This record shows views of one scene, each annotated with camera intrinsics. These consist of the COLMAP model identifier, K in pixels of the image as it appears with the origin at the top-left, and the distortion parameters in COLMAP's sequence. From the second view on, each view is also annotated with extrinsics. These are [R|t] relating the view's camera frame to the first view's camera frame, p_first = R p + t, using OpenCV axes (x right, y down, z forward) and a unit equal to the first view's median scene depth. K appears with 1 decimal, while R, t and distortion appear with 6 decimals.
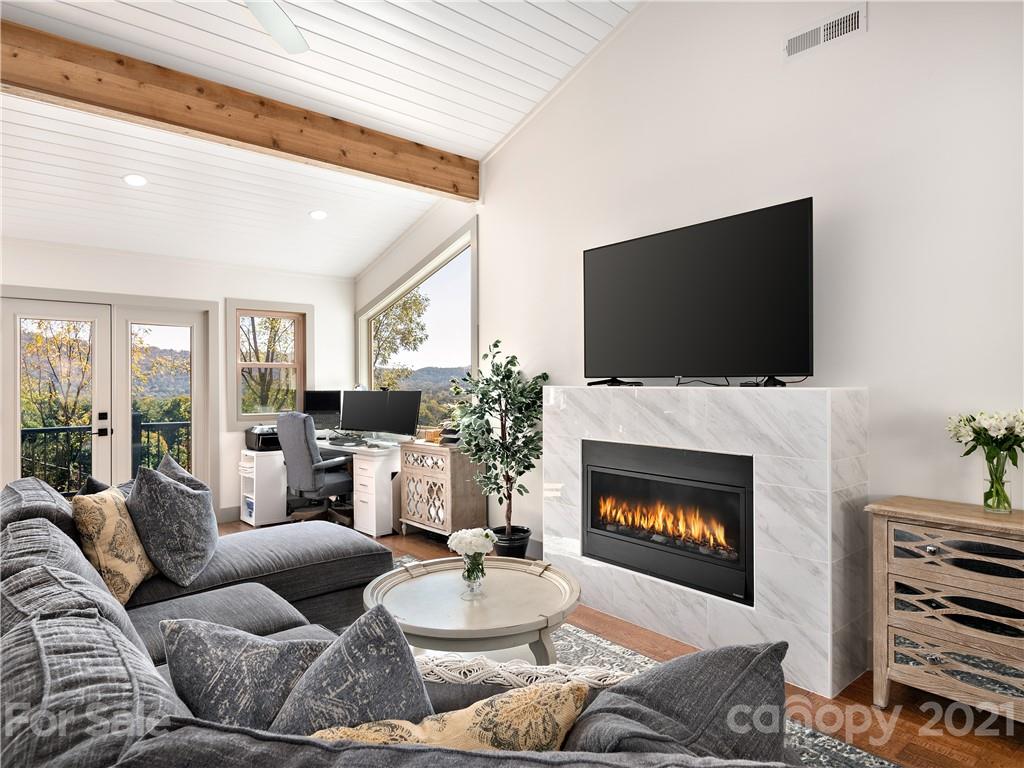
lens RADIAL K [[611.8, 0, 516.6], [0, 611.8, 384.7], [0, 0, 1]] dist [0.037985, -0.001435]
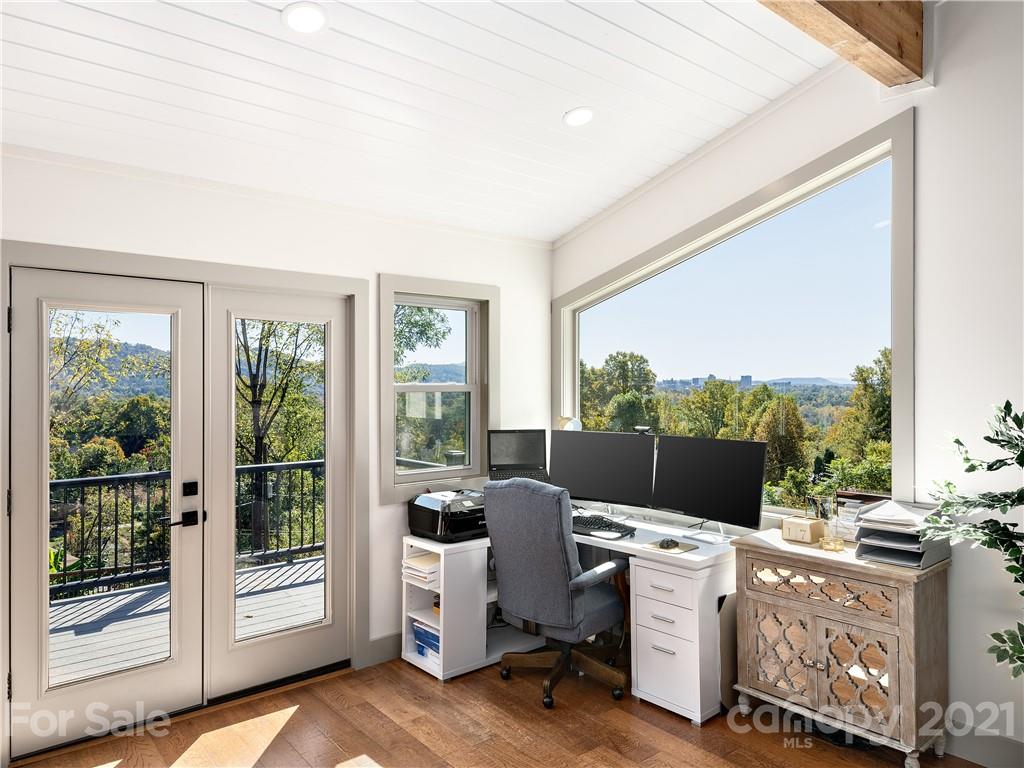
lens RADIAL K [[696.4, 0, 512.0], [0, 696.4, 385.0], [0, 0, 1]] dist [0.028317, -0.004999]
pose [[0.999984, 0.003917, -0.004021, -0.341822], [-0.003911, 0.999991, 0.001396, -0.037612], [0.004027, -0.001380, 0.999991, 0.348698]]
